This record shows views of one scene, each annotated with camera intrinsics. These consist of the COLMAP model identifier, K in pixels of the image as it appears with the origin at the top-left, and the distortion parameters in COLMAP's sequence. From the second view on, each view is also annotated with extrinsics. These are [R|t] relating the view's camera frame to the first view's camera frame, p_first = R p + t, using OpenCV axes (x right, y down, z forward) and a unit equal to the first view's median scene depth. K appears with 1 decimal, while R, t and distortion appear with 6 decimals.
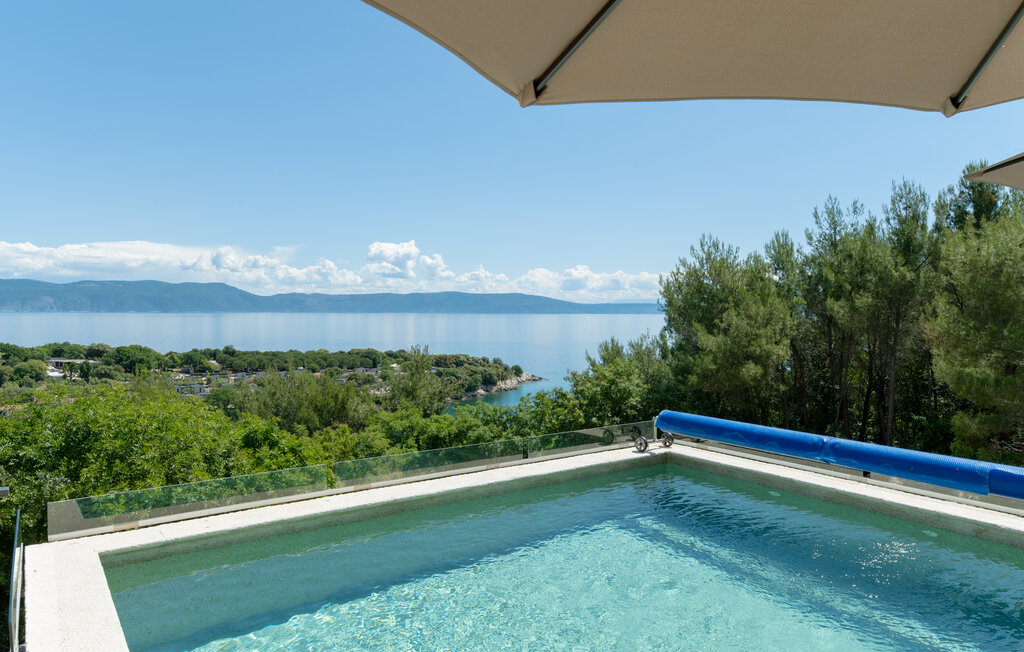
lens RADIAL K [[701.8, 0, 512.0], [0, 701.8, 326.0], [0, 0, 1]] dist [0.008916, 0.003079]
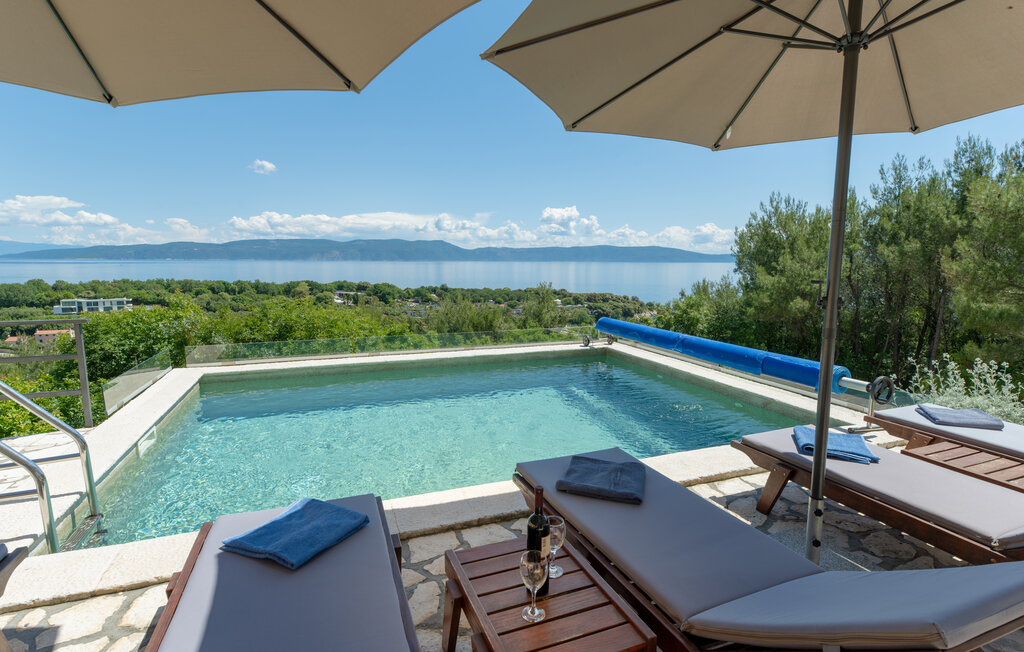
lens RADIAL K [[521.5, 0, 502.0], [0, 521.5, 329.3], [0, 0, 1]] dist [0.003416, -0.001079]
pose [[0.963293, 0.036450, -0.265967, 0.073542], [-0.006814, 0.993740, 0.111511, 0.007488], [0.268367, -0.105606, 0.957511, -0.010412]]
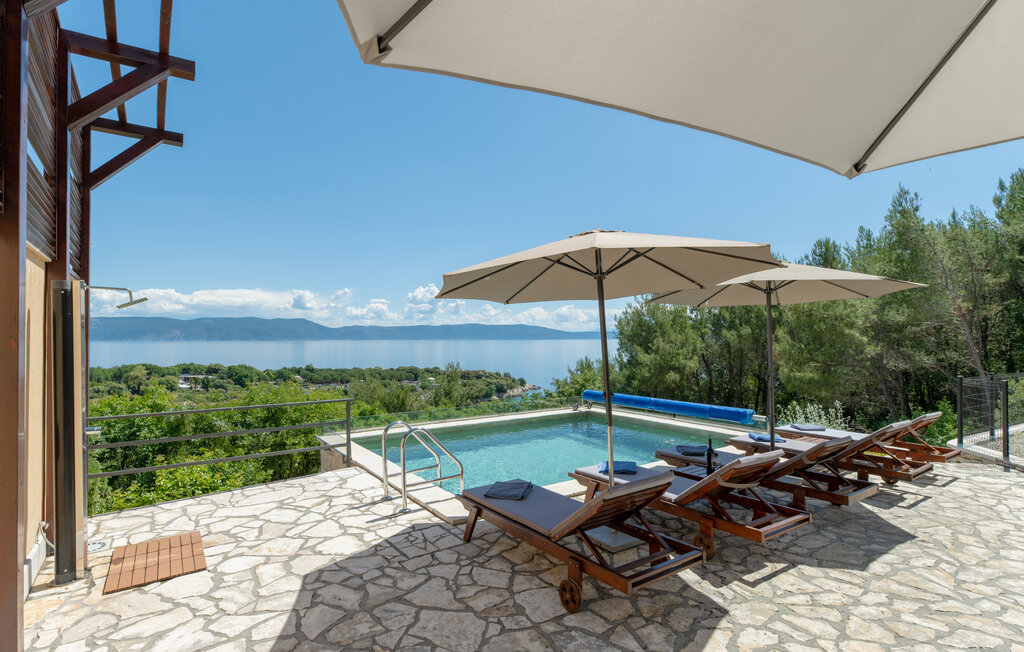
lens RADIAL K [[521.5, 0, 502.0], [0, 521.5, 329.3], [0, 0, 1]] dist [0.003416, -0.001079]
pose [[0.999521, -0.007267, -0.030073, 0.004774], [0.006134, 0.999274, -0.037589, 0.000235], [0.030324, 0.037386, 0.998841, -0.126570]]
